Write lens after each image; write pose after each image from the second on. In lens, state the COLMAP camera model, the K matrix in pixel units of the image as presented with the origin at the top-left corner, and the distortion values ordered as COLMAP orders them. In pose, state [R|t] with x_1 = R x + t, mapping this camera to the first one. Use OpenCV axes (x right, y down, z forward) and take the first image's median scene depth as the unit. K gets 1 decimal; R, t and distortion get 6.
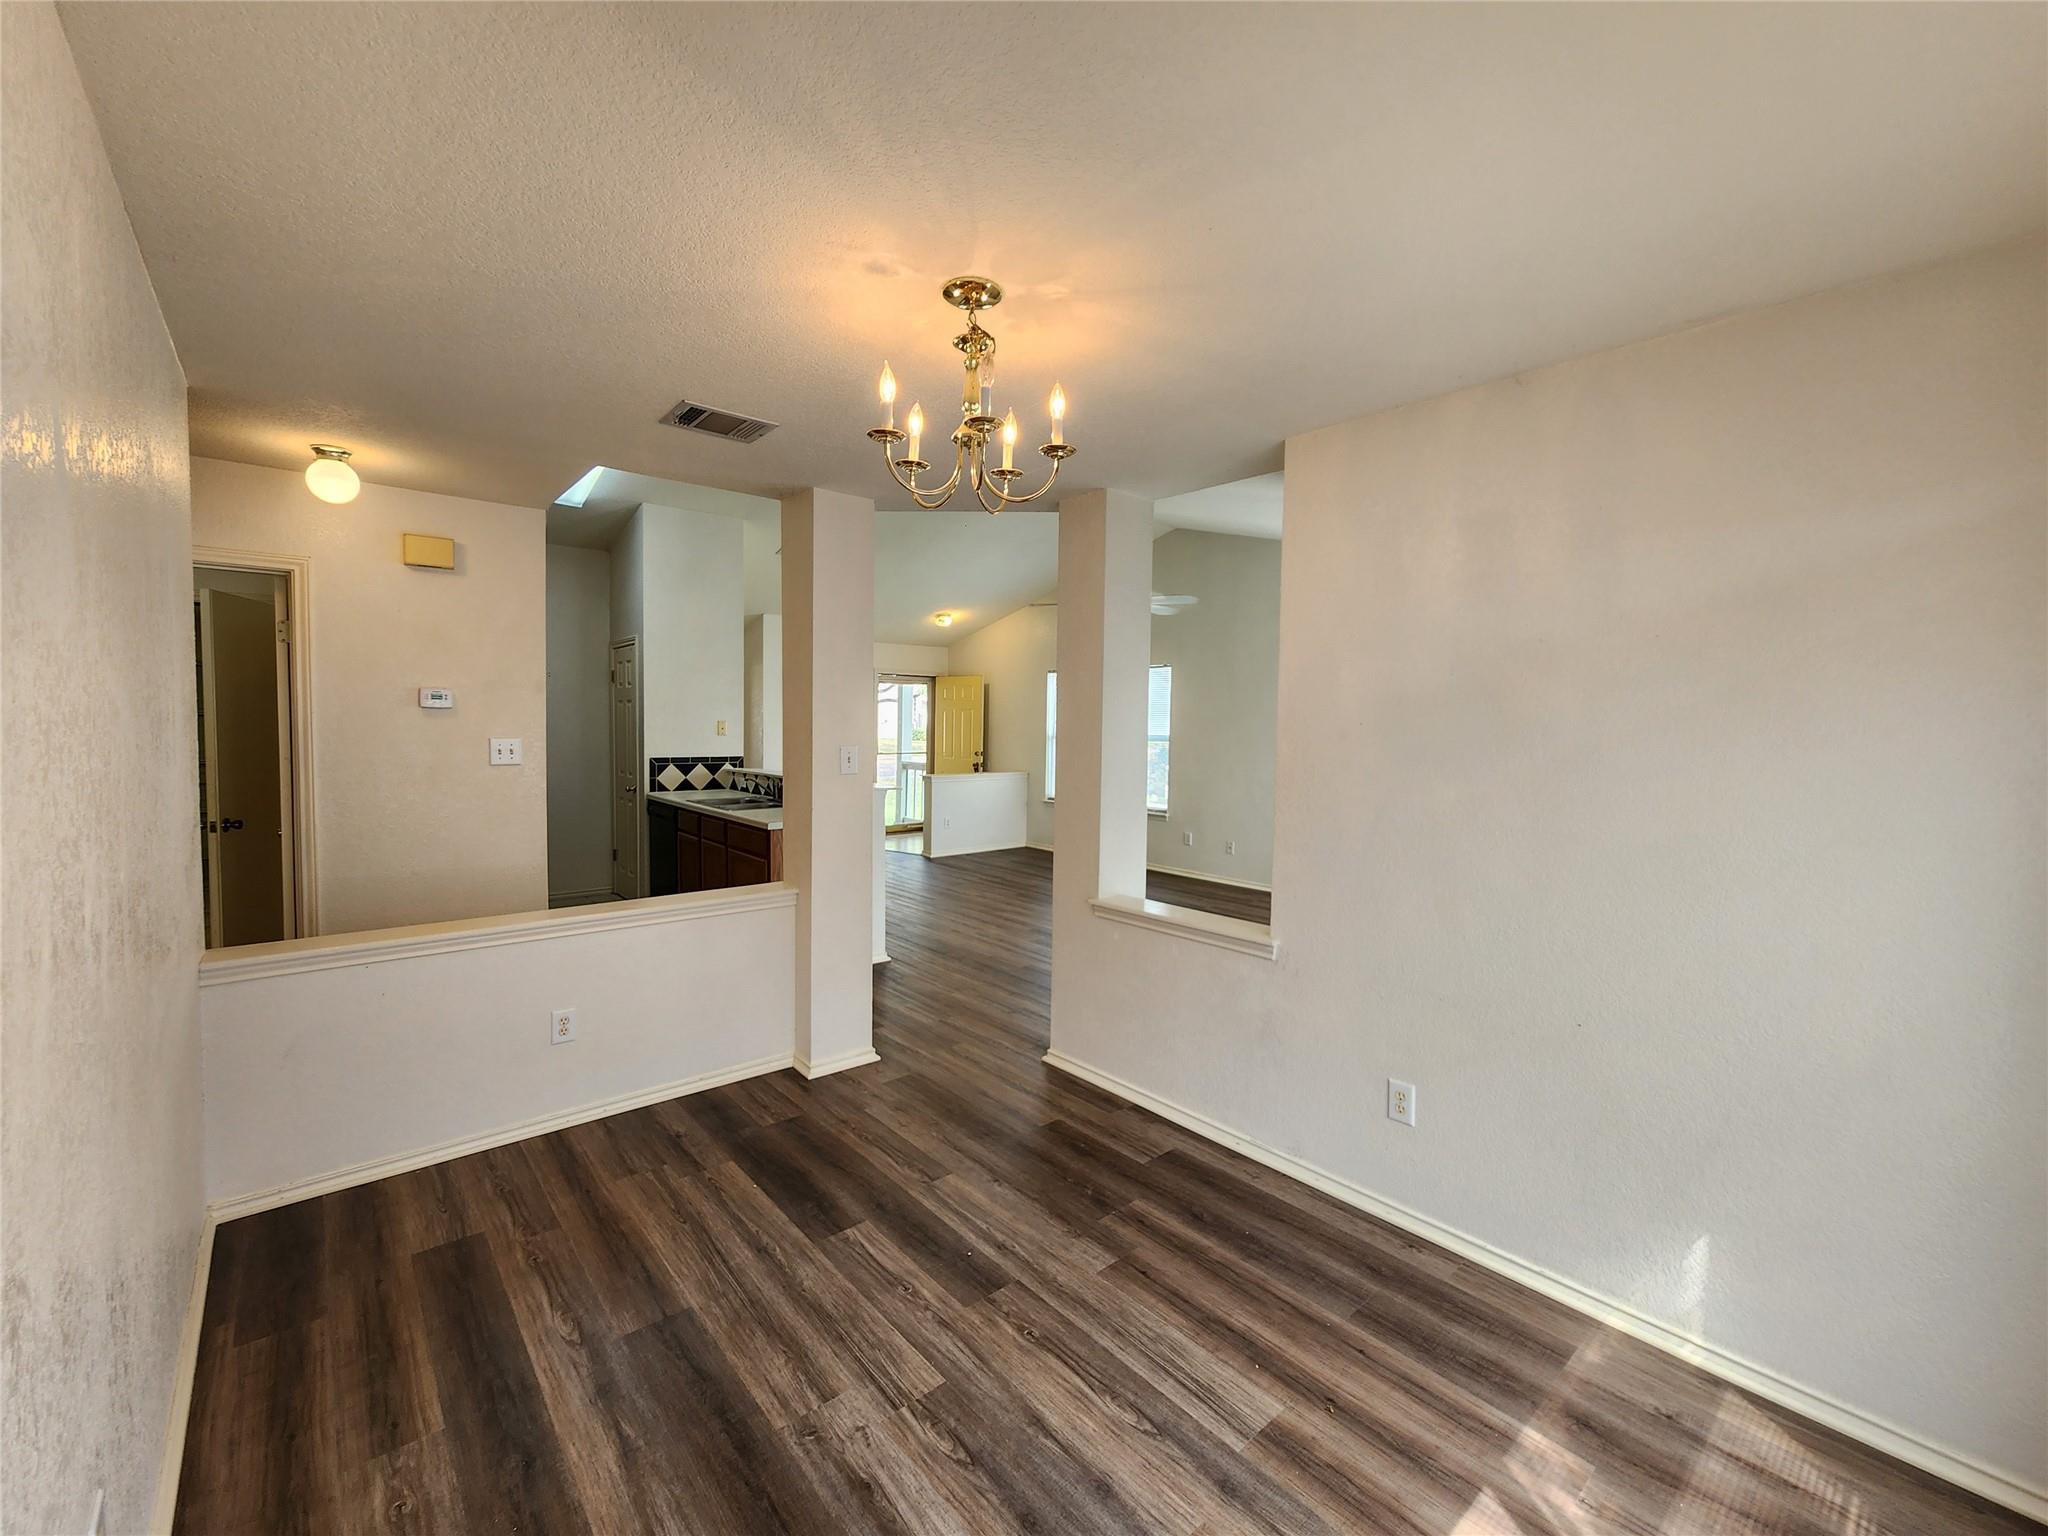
lens RADIAL K [[841.2, 0, 1020.8], [0, 841.2, 762.5], [0, 0, 1]] dist [-0.005782, -0.000044]
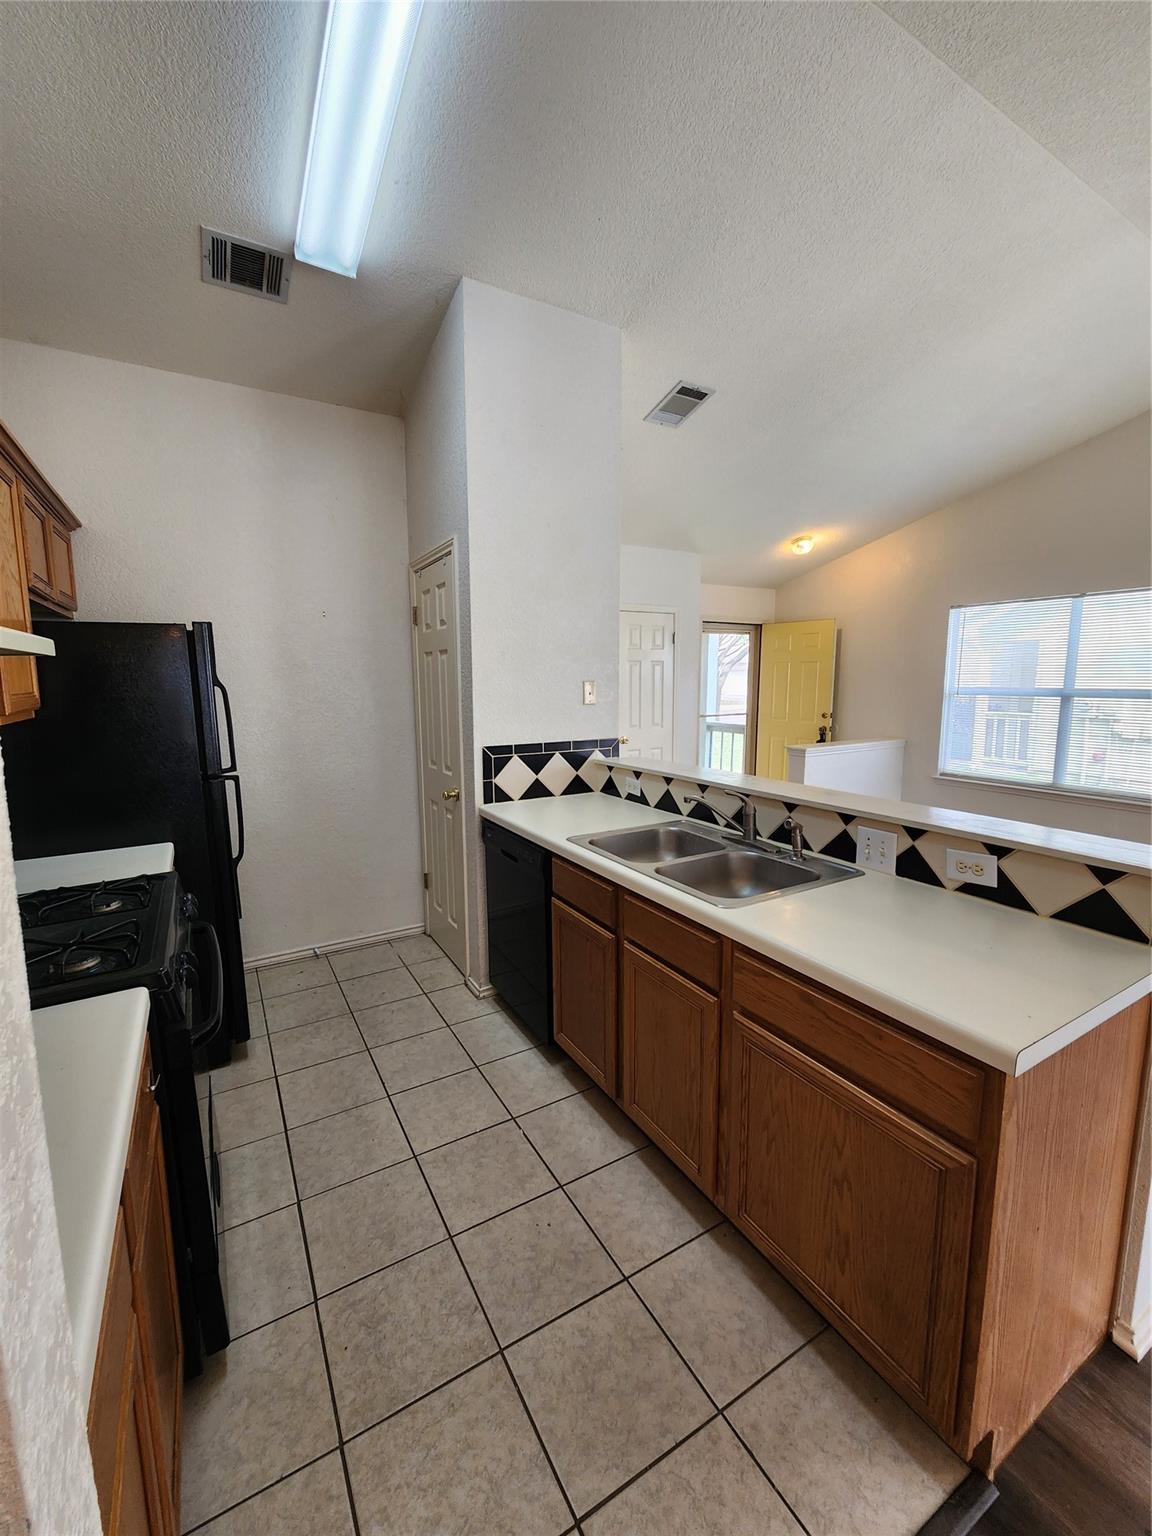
lens RADIAL K [[630.9, 0, 579.3], [0, 630.9, 765.4], [0, 0, 1]] dist [-0.005782, -0.000044]
pose [[0.984549, 0.001857, -0.175100, -0.286817], [0.013320, 0.996252, 0.085461, -0.028202], [0.174603, -0.086473, 0.980835, 0.557251]]
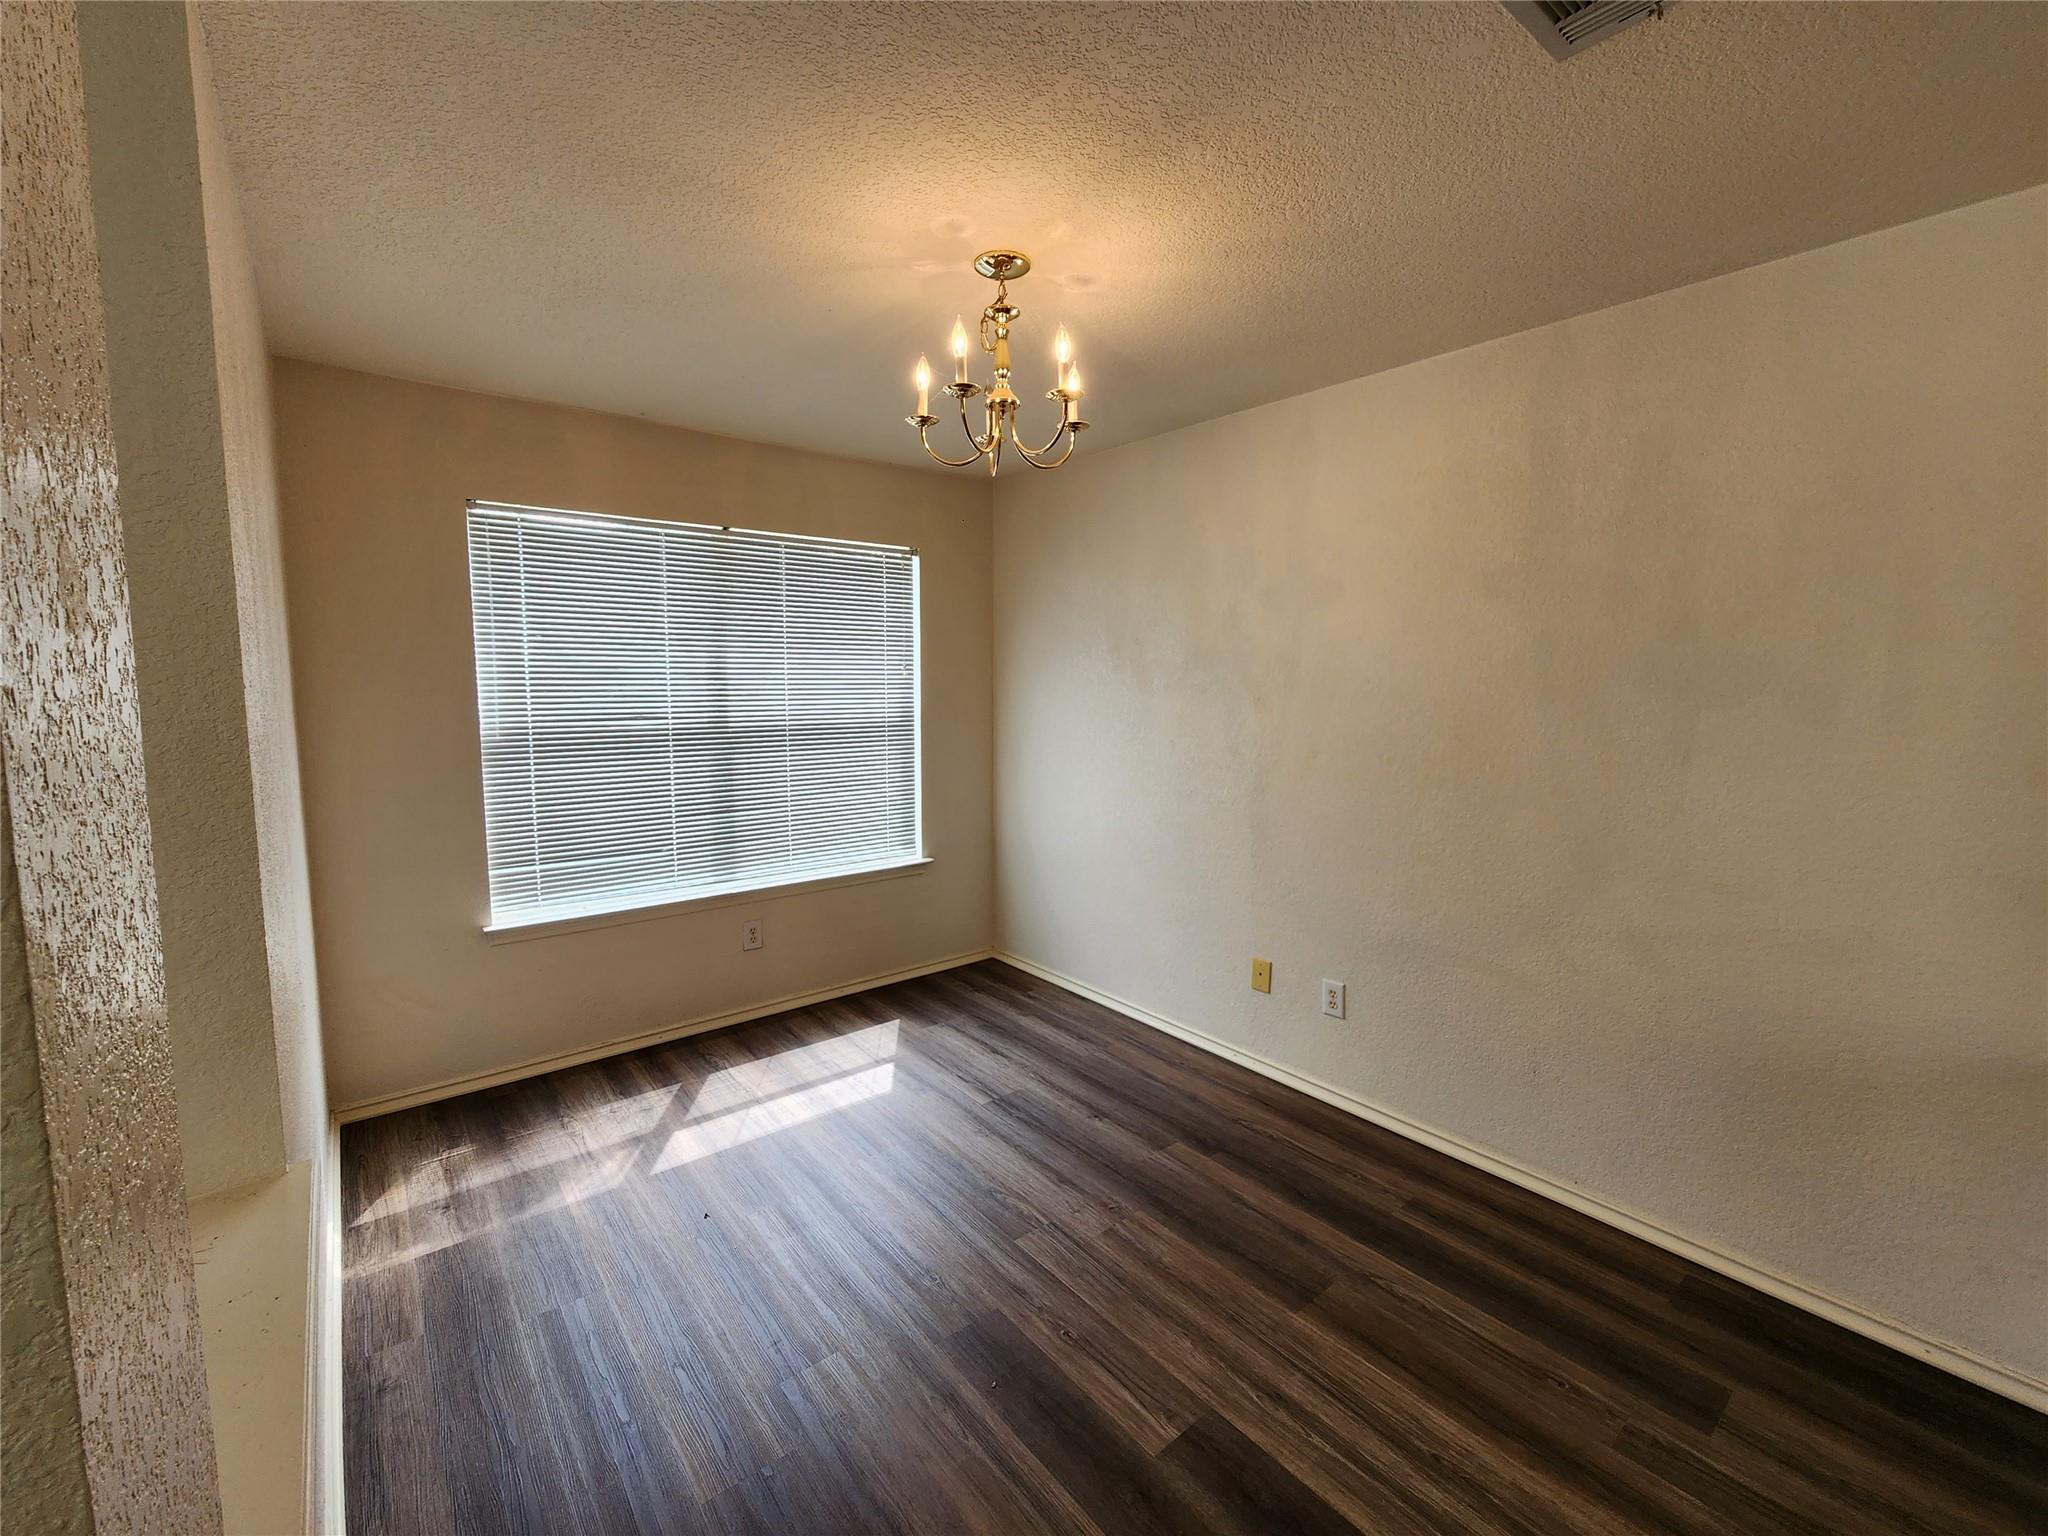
lens RADIAL K [[841.2, 0, 1015.3], [0, 841.2, 761.3], [0, 0, 1]] dist [-0.005782, -0.000044]
pose [[-0.999295, -0.020383, 0.031513, -0.032632], [-0.015339, 0.988147, 0.152744, -0.027069], [-0.034252, 0.152153, -0.987763, 0.583025]]
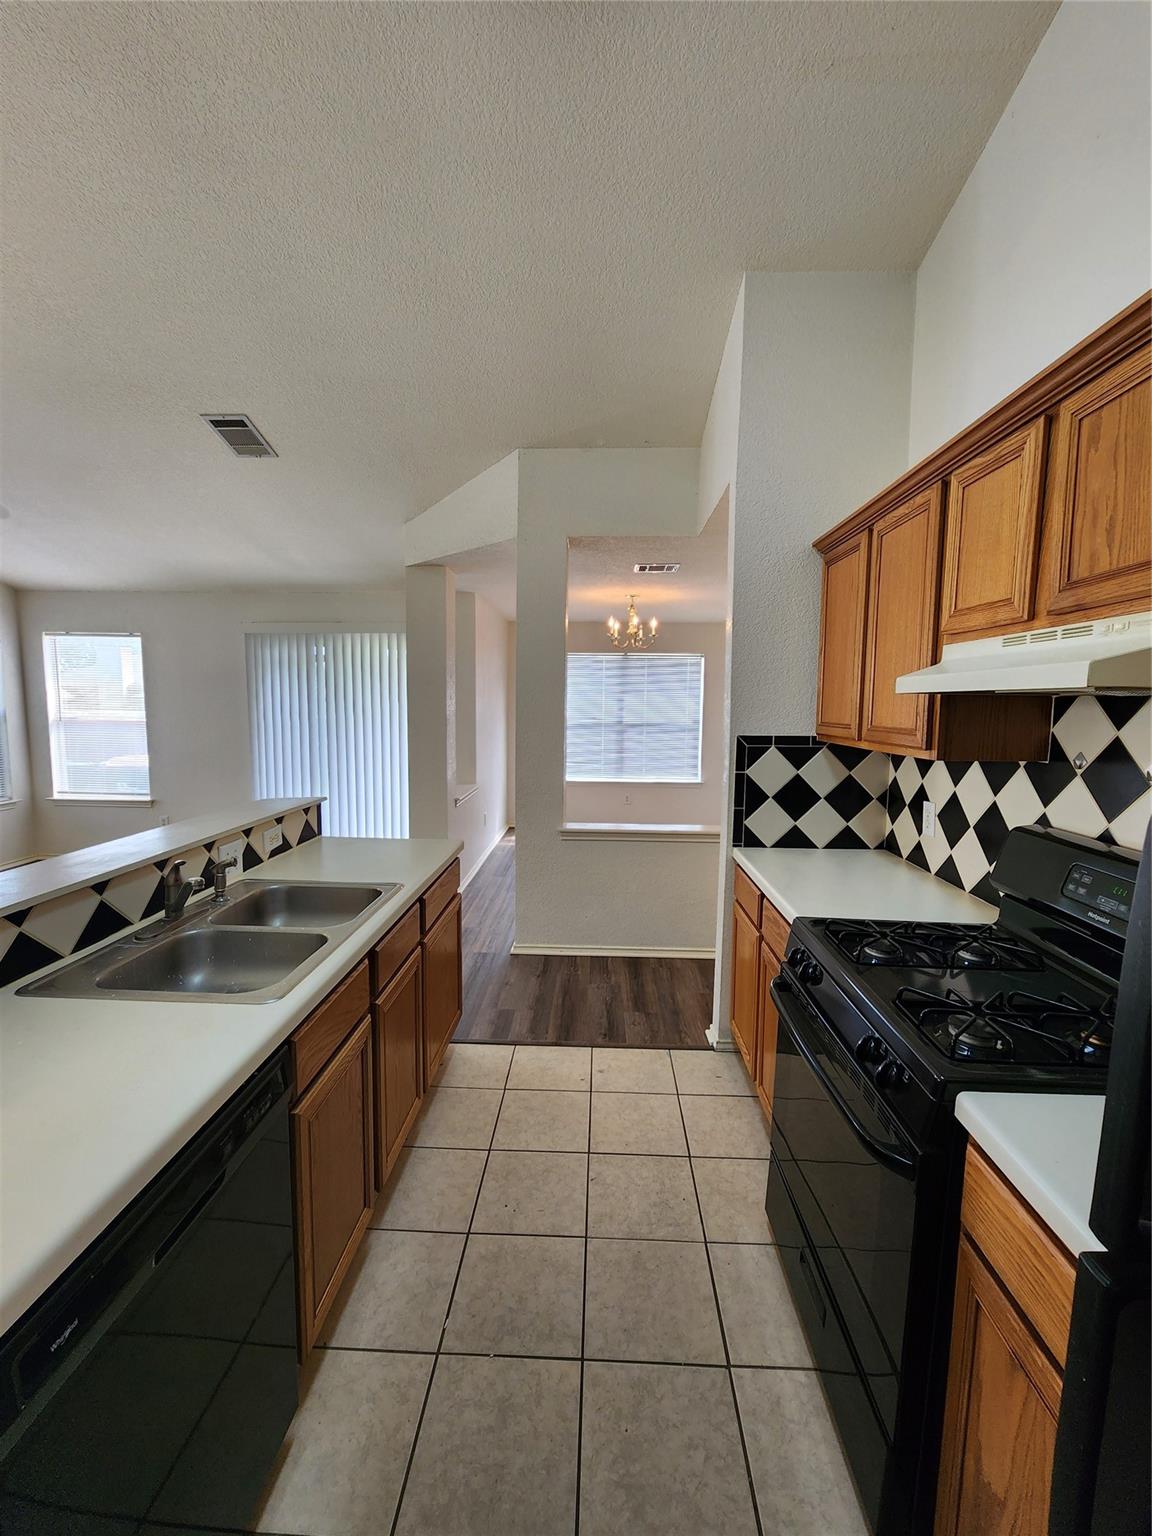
lens RADIAL K [[630.9, 0, 580.5], [0, 630.9, 767.6], [0, 0, 1]] dist [-0.005782, -0.000044]
pose [[-0.739322, -0.092622, 0.666951, -0.540309], [0.011718, 0.988575, 0.150276, -0.057119], [-0.673250, 0.118918, -0.729790, 0.953468]]
